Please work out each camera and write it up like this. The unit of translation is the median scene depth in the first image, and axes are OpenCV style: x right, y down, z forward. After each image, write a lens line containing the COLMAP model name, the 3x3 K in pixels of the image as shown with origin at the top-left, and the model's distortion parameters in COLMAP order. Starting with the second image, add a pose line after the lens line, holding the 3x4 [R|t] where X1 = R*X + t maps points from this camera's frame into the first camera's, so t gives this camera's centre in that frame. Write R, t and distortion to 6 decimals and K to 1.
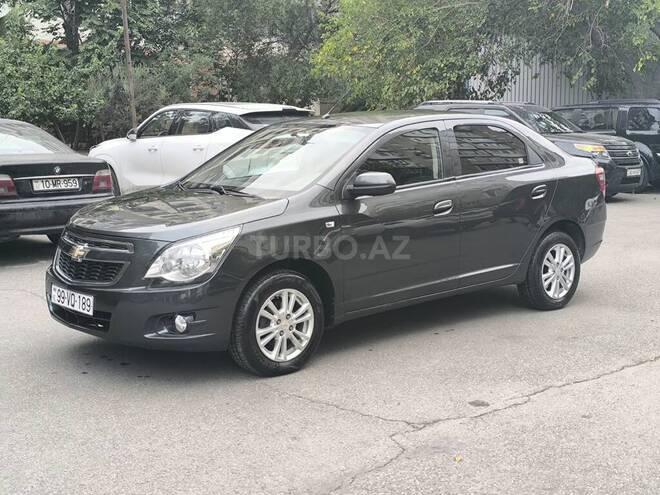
lens RADIAL K [[899.9, 0, 325.2], [0, 899.9, 244.0], [0, 0, 1]] dist [0.176990, -0.624442]
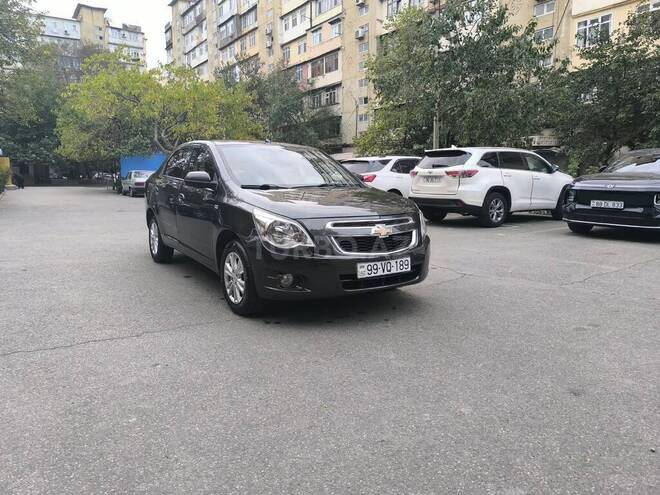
lens RADIAL K [[454.5, 0, 326.7], [0, 454.5, 241.8], [0, 0, 1]] dist [0.041909, -0.050083]
pose [[0.125263, -0.134782, 0.982926, -0.886870], [0.128599, 0.984577, 0.118620, -0.060650], [-0.983754, 0.111544, 0.140664, 0.943550]]
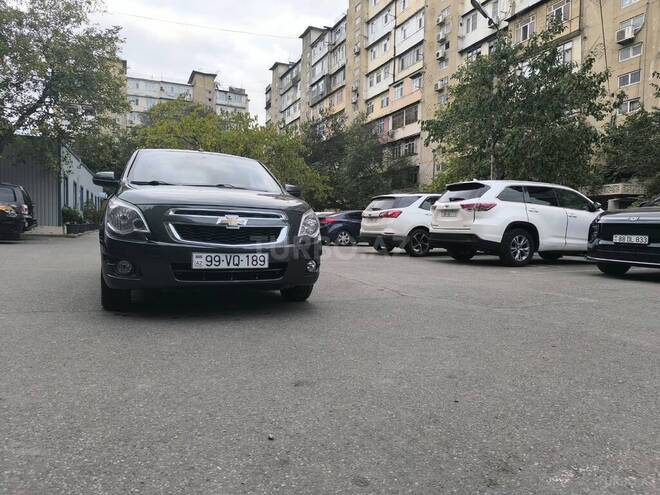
lens RADIAL K [[454.0, 0, 337.1], [0, 454.0, 248.8], [0, 0, 1]] dist [0.040278, -0.046721]
pose [[0.300452, -0.028998, 0.953356, -0.781320], [0.096846, 0.995299, -0.000247, 0.056478], [-0.948867, 0.092403, 0.301848, 0.650972]]
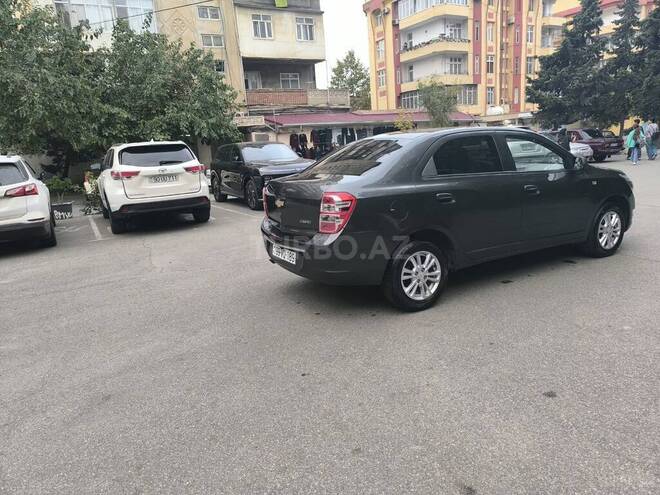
lens RADIAL K [[455.0, 0, 330.0], [0, 455.0, 247.5], [0, 0, 1]] dist [0.036138, -0.041860]
pose [[-0.976837, 0.028981, 0.212011, 0.123401], [0.101483, 0.935019, 0.339765, -0.288327], [-0.188387, 0.353411, -0.916303, 2.163224]]
